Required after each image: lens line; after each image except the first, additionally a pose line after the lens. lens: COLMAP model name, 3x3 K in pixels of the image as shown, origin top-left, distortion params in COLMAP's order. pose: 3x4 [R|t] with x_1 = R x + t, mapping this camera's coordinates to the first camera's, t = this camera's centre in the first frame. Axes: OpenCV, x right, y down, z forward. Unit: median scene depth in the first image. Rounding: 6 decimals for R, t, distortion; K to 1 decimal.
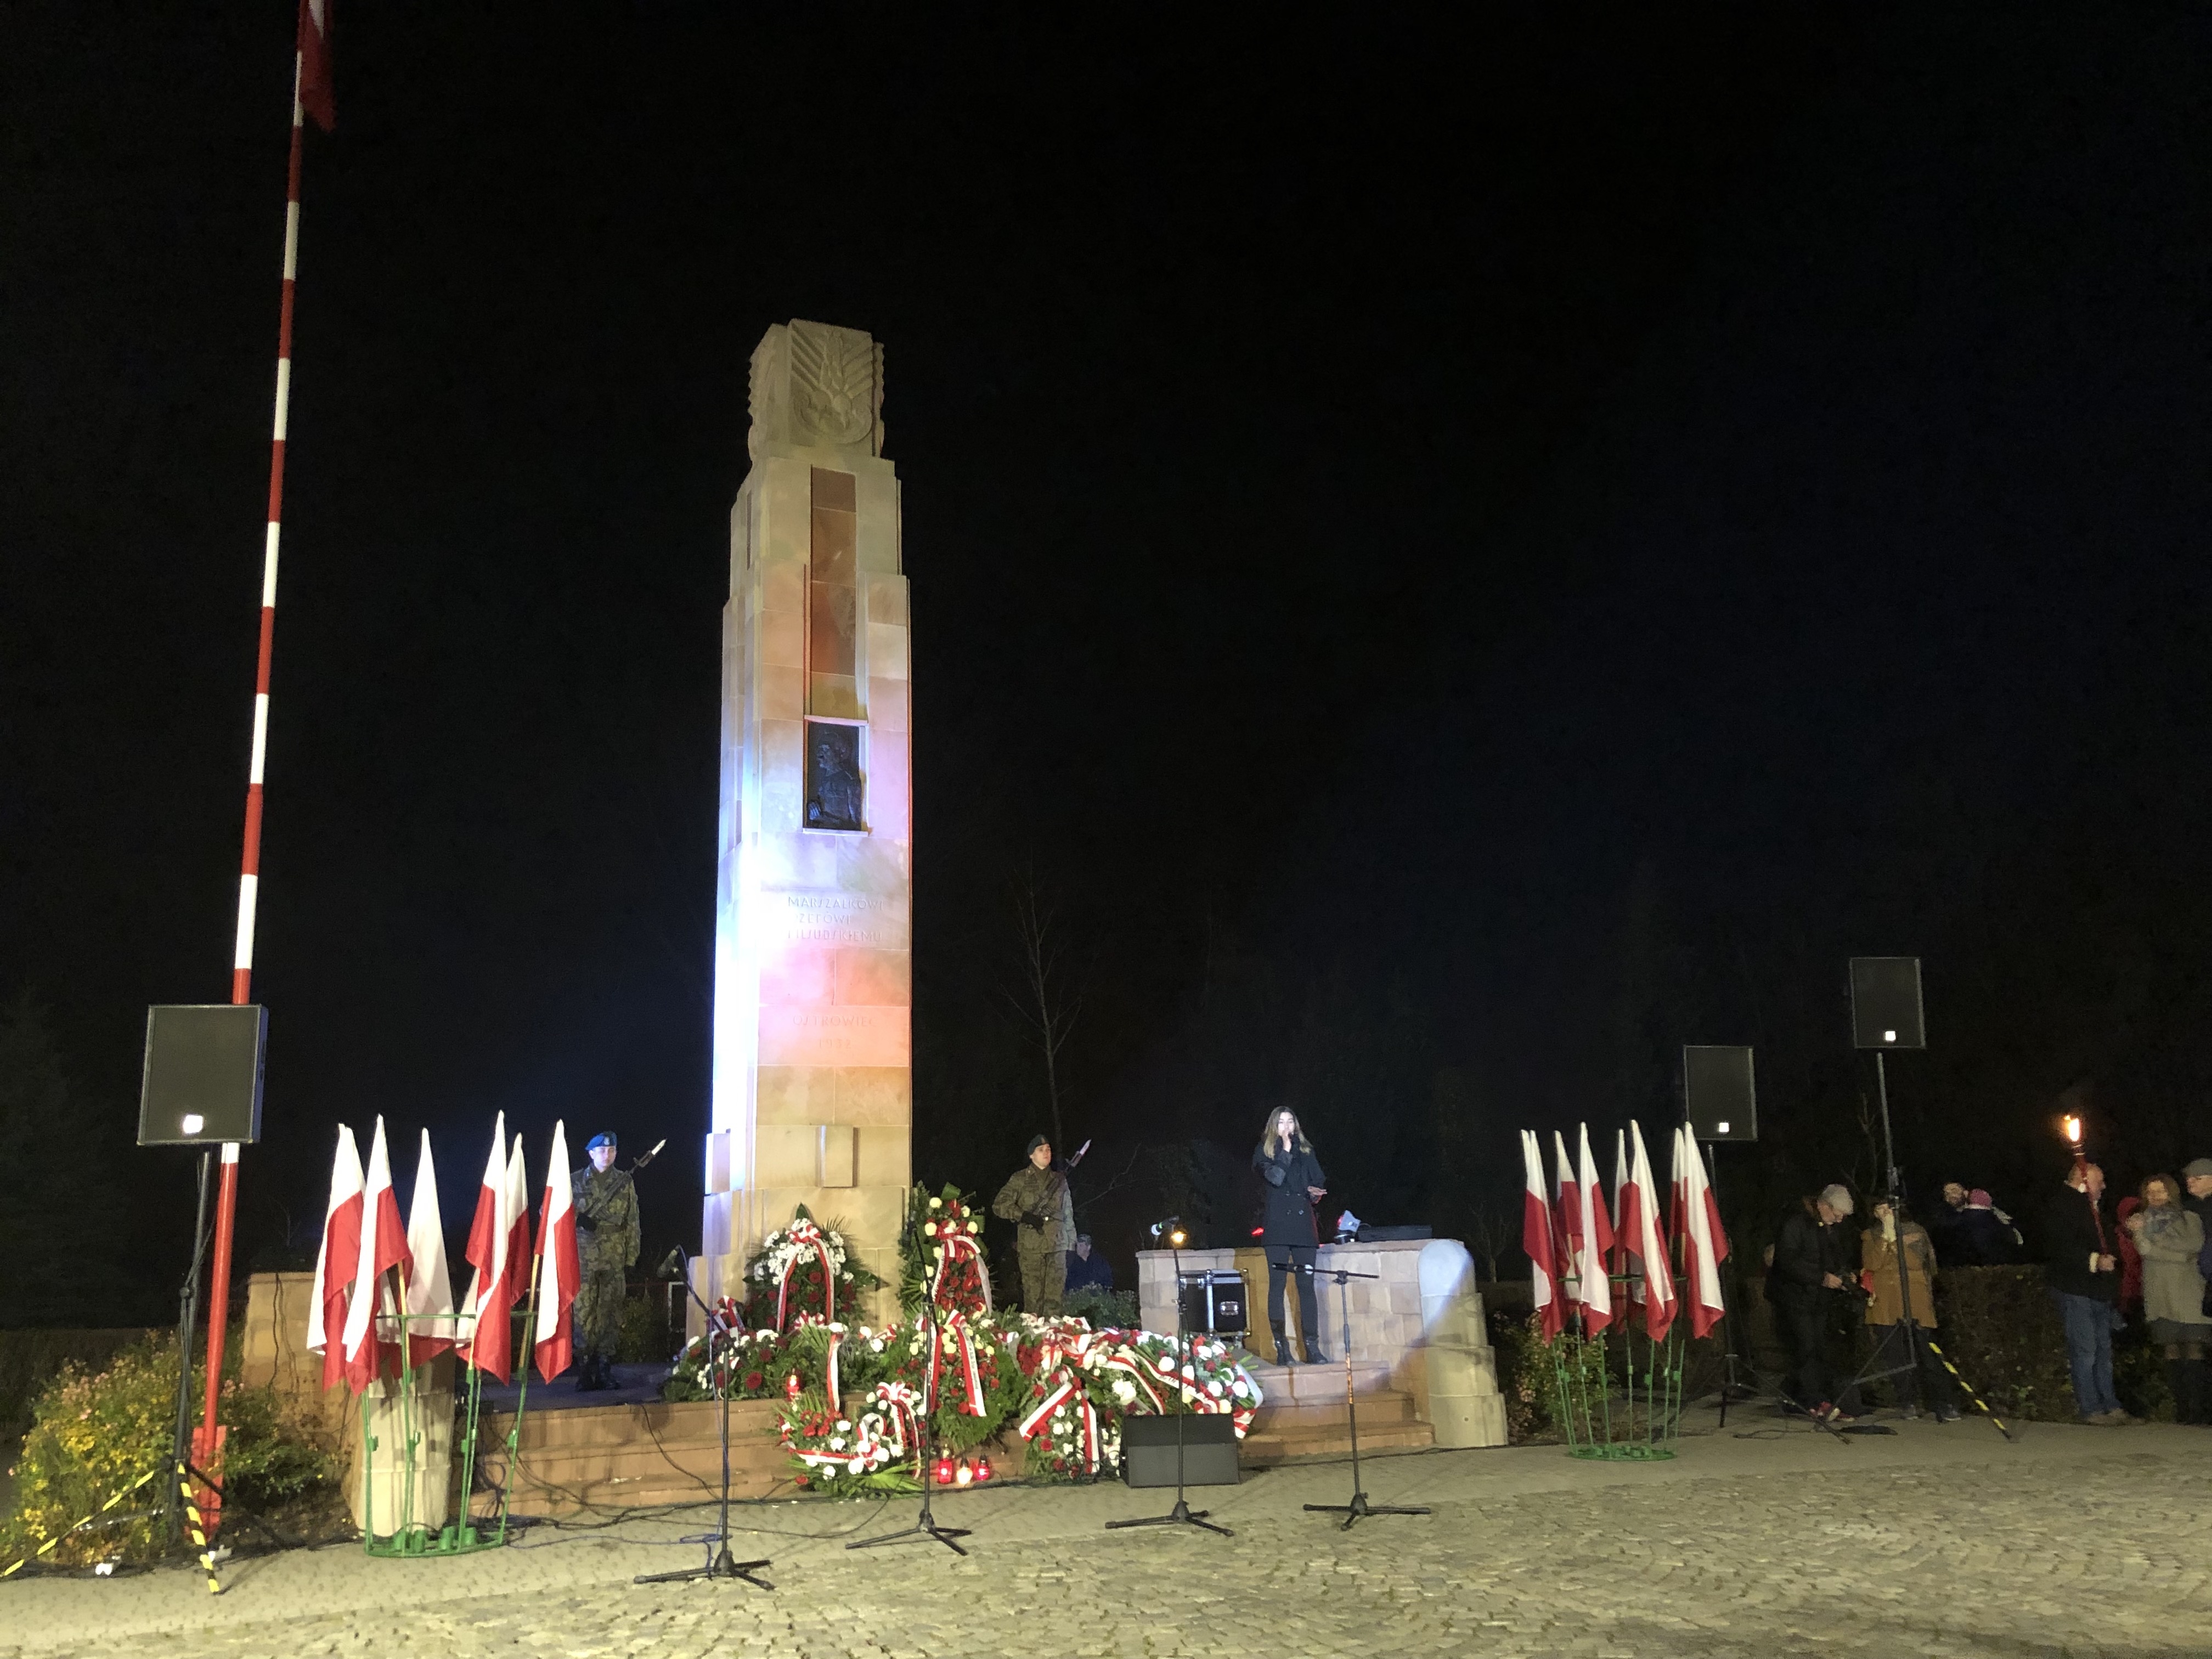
lens RADIAL K [[1809.2, 0, 1095.7], [0, 1809.2, 777.4], [0, 0, 1]] dist [0.049908, -0.066018]
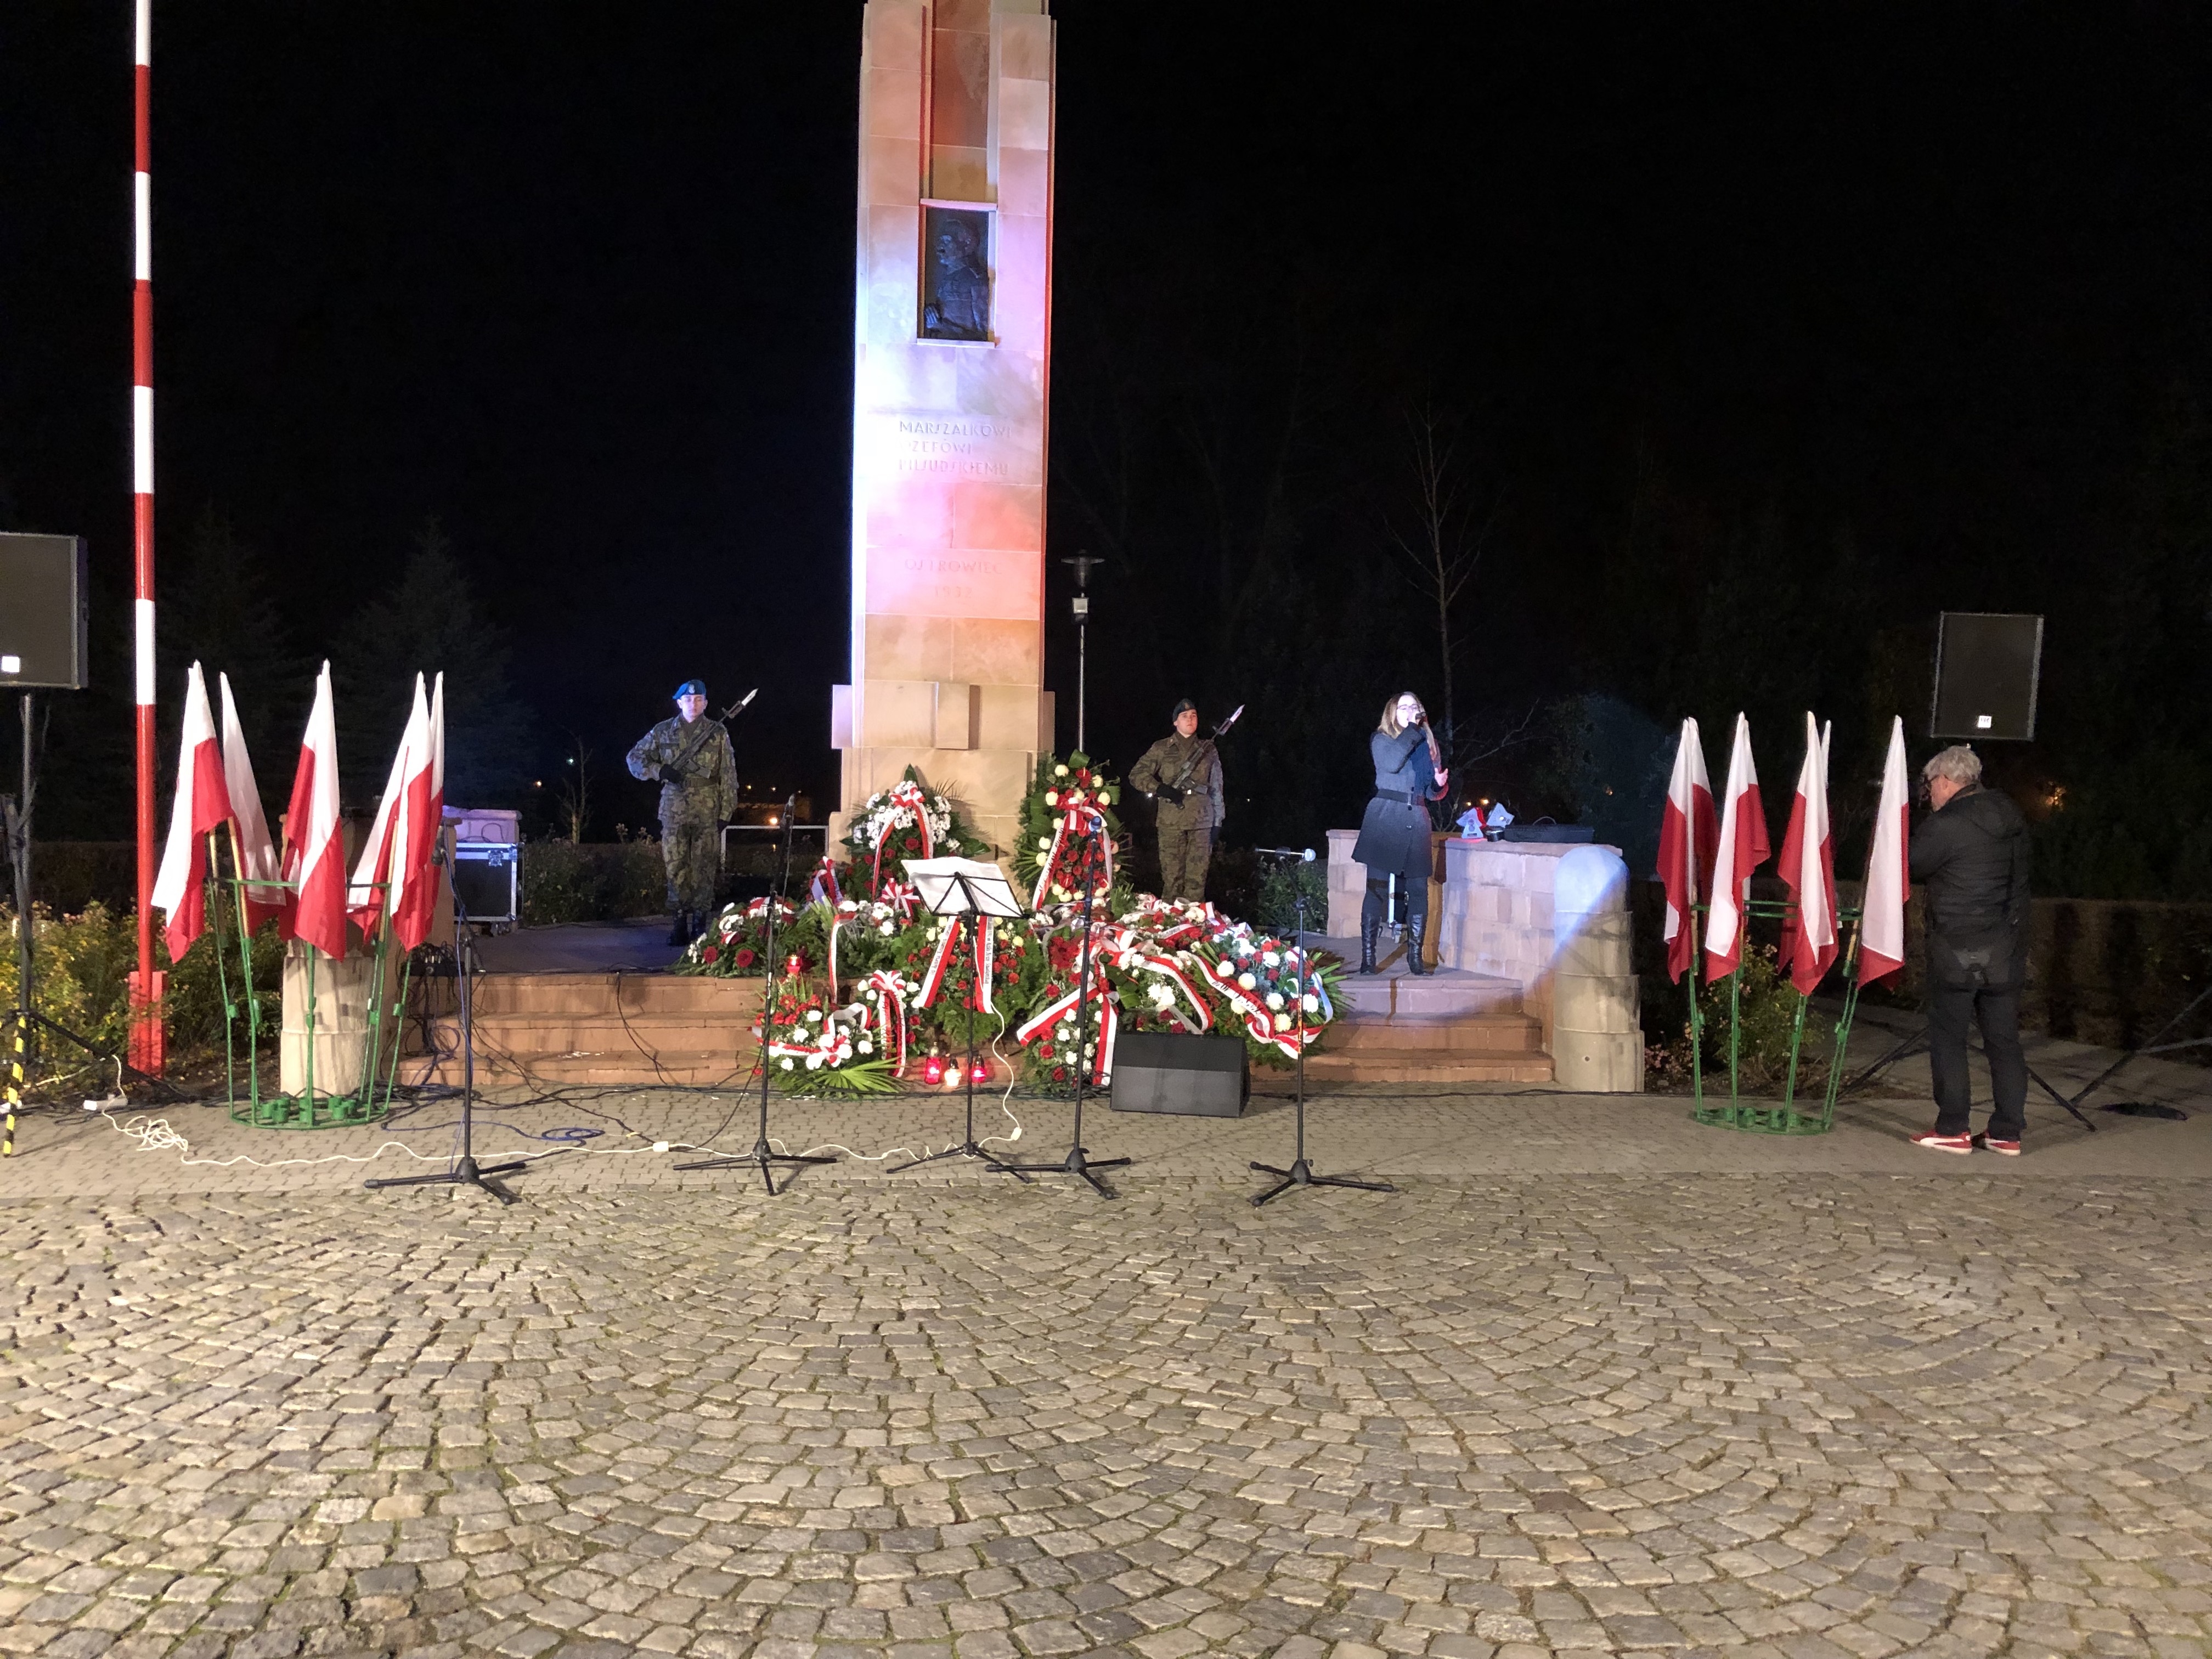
lens RADIAL K [[1809.2, 0, 1093.4], [0, 1809.2, 835.3], [0, 0, 1]] dist [0.049908, -0.066018]
pose [[0.965993, 0.053695, -0.252932, 0.158107], [0.018721, 0.961109, 0.275535, 0.019679], [0.257890, -0.270900, 0.927419, 0.168935]]
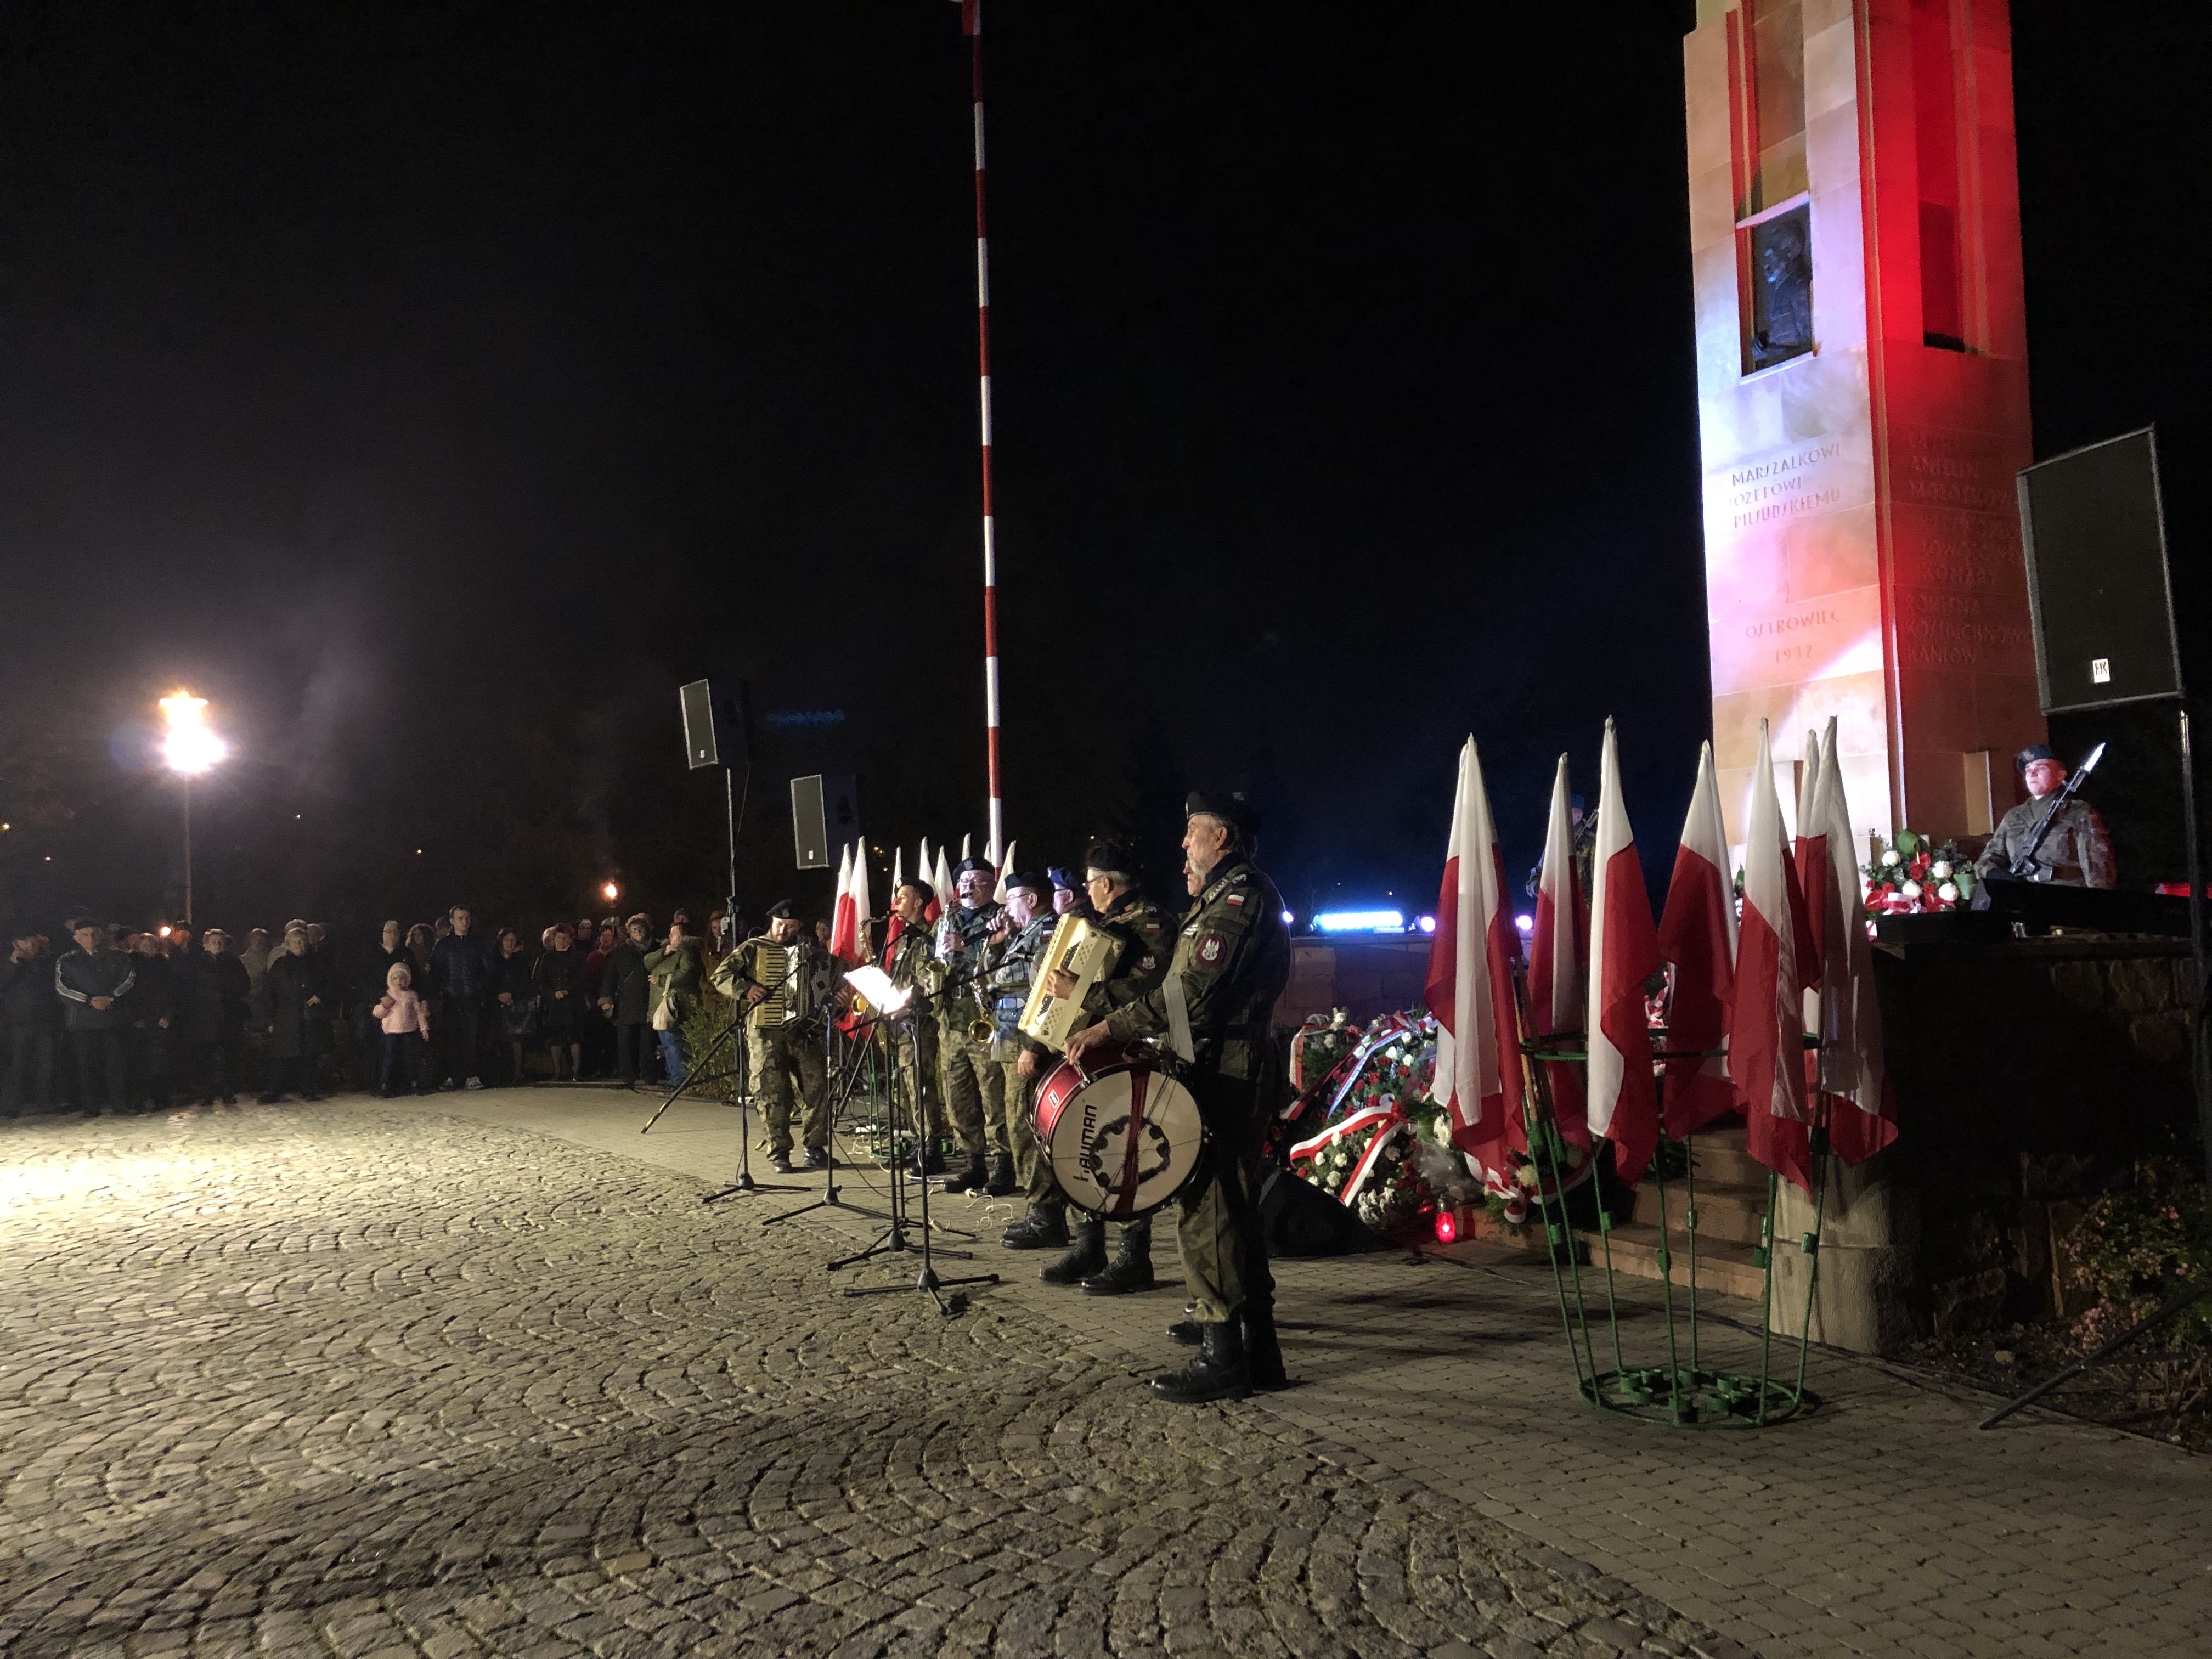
lens RADIAL K [[1809.2, 0, 1123.0], [0, 1809.2, 826.2], [0, 0, 1]] dist [0.049908, -0.066018]
pose [[0.084679, -0.033133, -0.995857, 0.594276], [0.279416, 0.960135, -0.008186, 0.149013], [0.956429, -0.277565, 0.090561, 0.671803]]
